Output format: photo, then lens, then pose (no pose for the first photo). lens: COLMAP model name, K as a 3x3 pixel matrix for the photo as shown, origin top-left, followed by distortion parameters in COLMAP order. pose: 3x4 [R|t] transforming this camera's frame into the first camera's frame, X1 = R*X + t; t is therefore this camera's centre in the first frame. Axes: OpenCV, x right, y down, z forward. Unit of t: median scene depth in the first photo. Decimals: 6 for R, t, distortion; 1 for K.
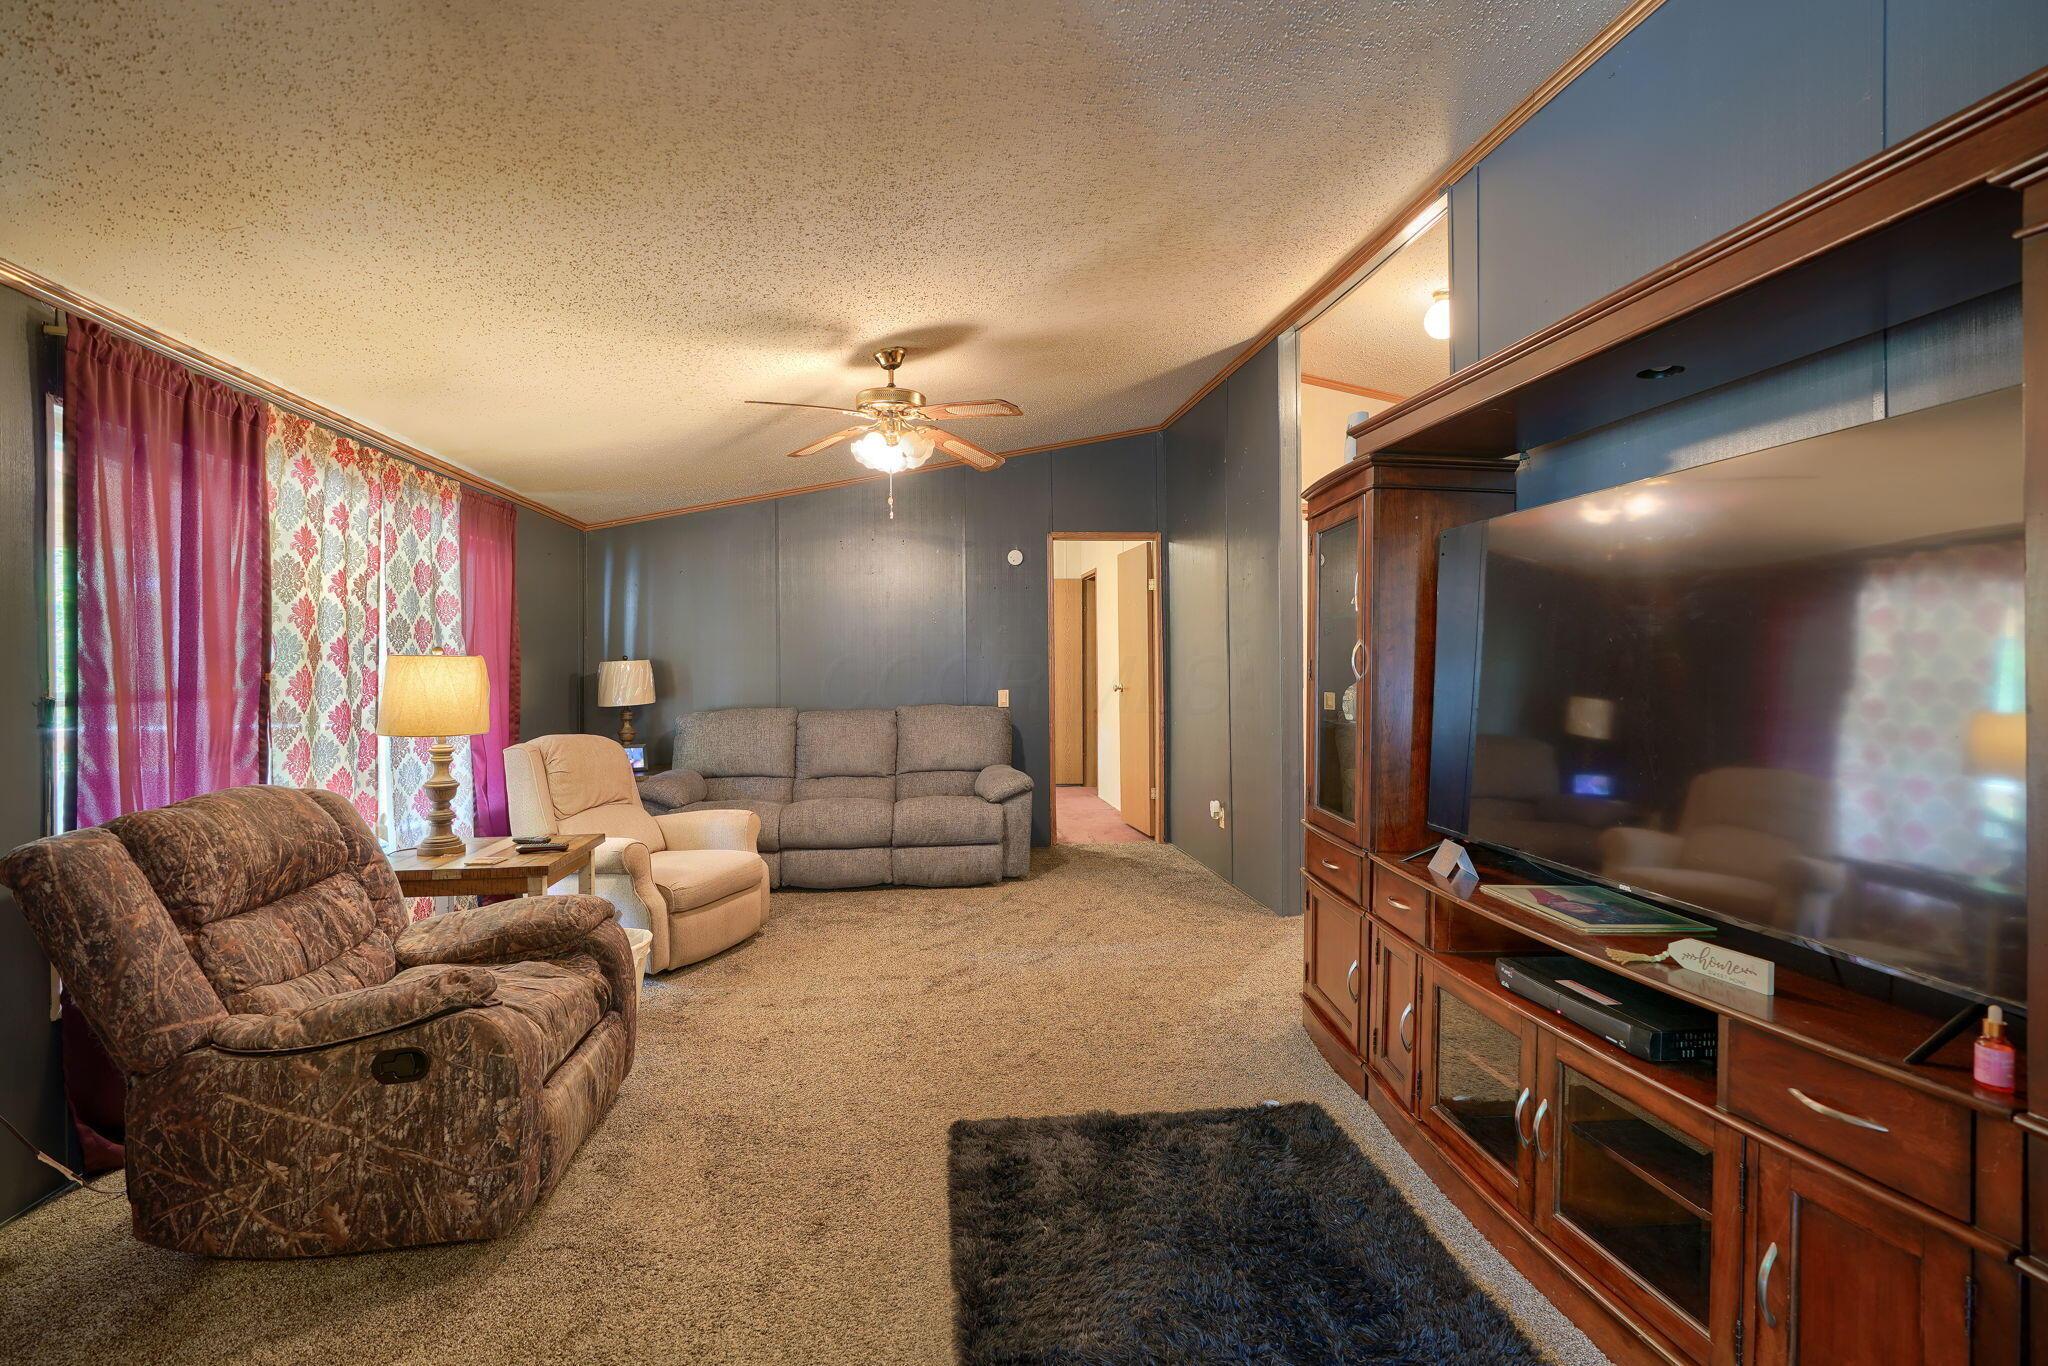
lens RADIAL K [[965.3, 0, 1028.7], [0, 965.3, 666.4], [0, 0, 1]] dist [-0.008224, 0.005490]
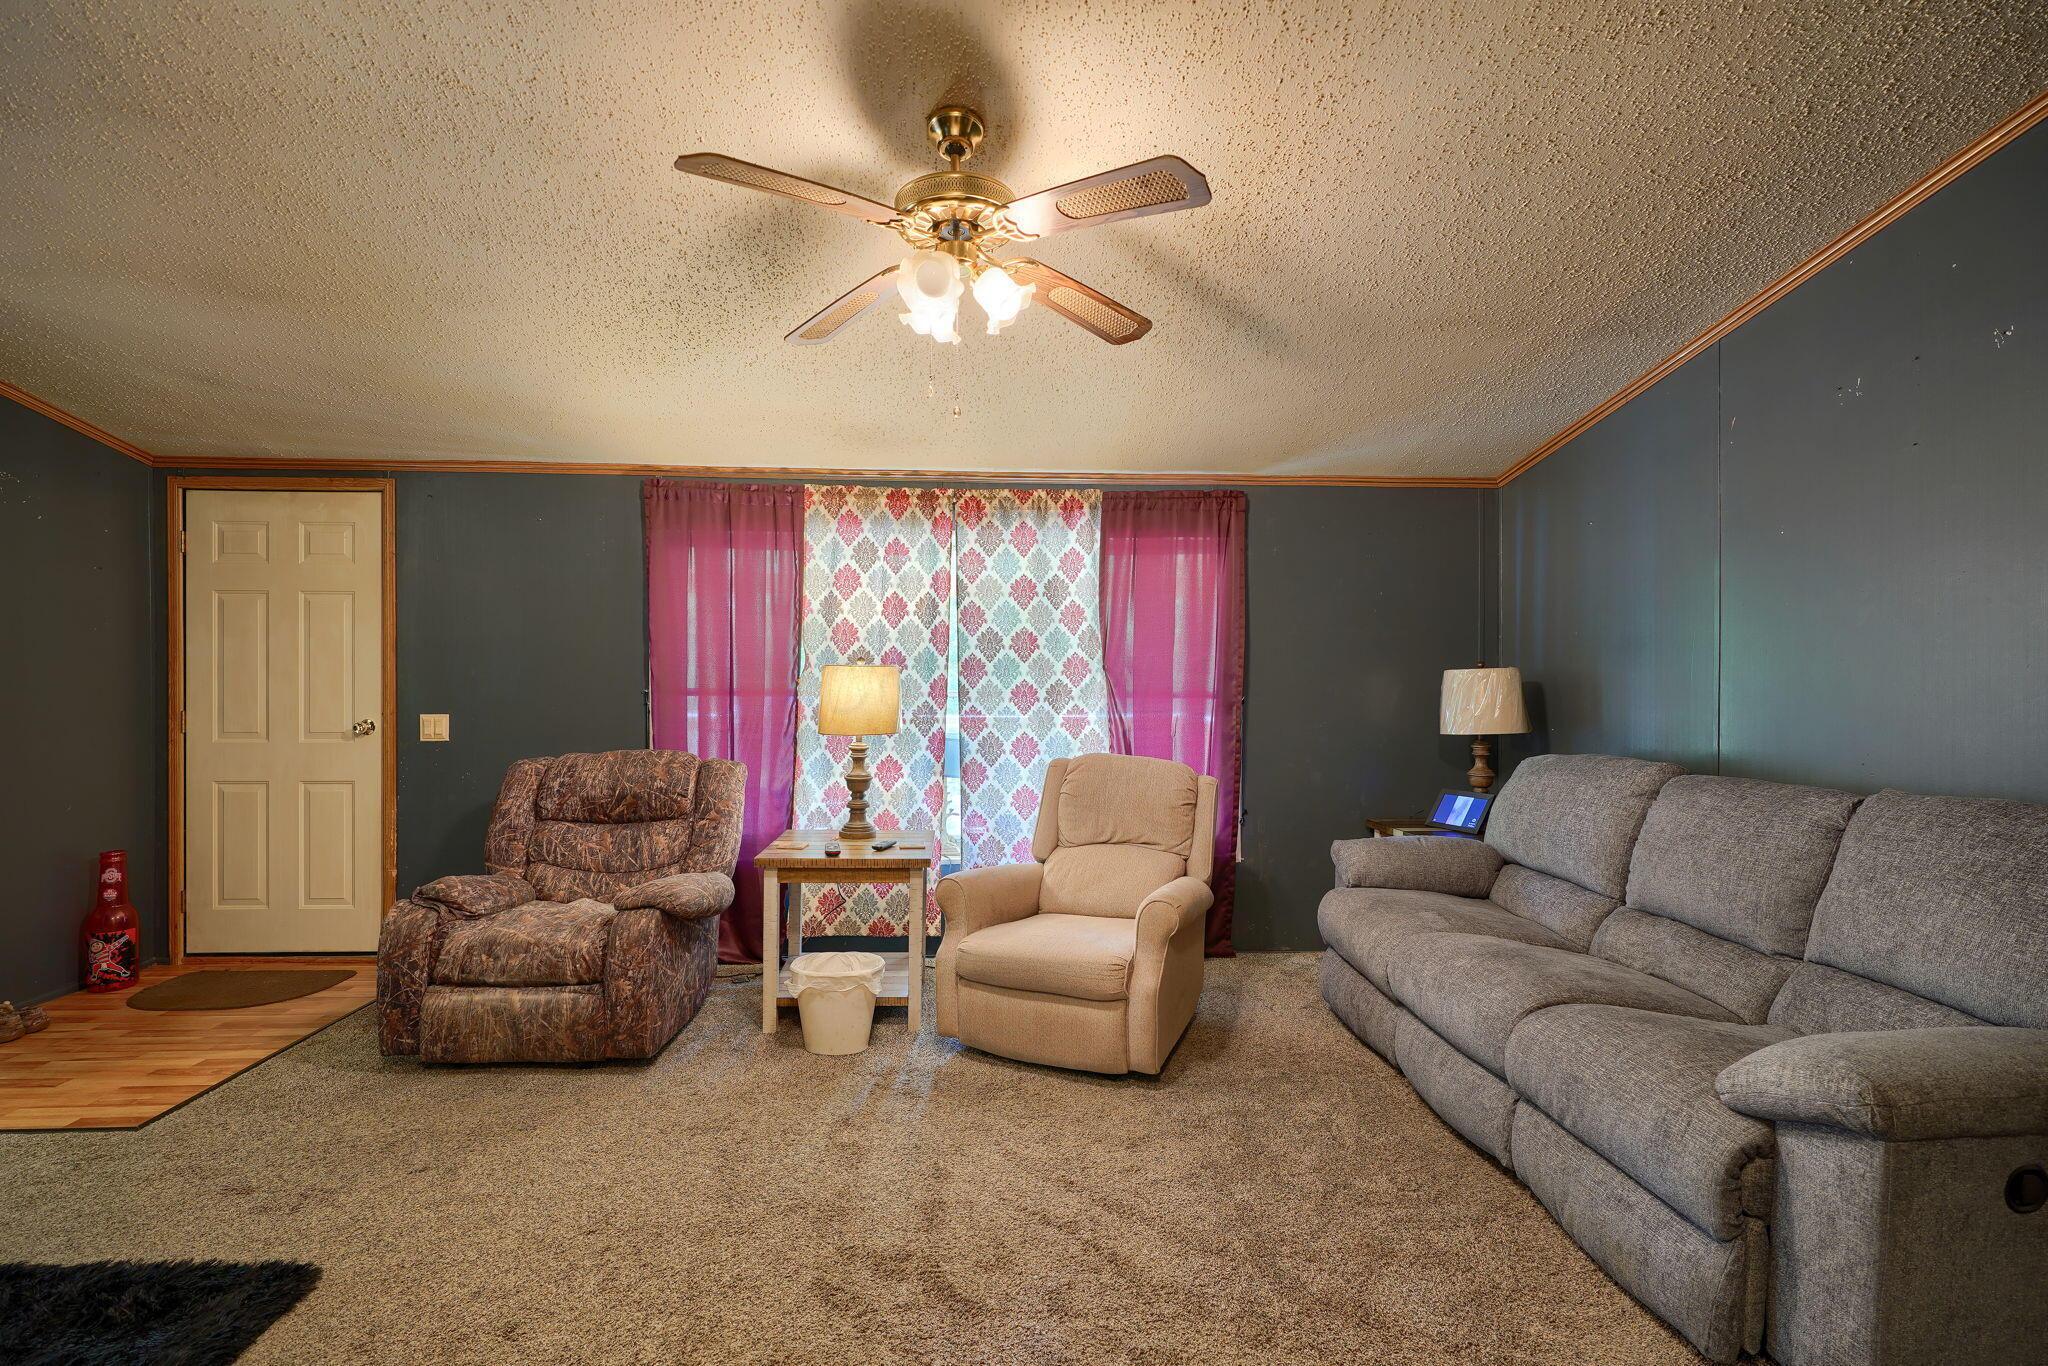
lens RADIAL K [[965.3, 0, 1013.0], [0, 965.3, 670.6], [0, 0, 1]] dist [-0.008224, 0.005490]
pose [[-0.089627, 0.007290, -0.995949, 0.430649], [-0.006682, 0.999946, 0.007920, -0.012440], [0.995953, 0.007365, -0.089574, 1.064722]]
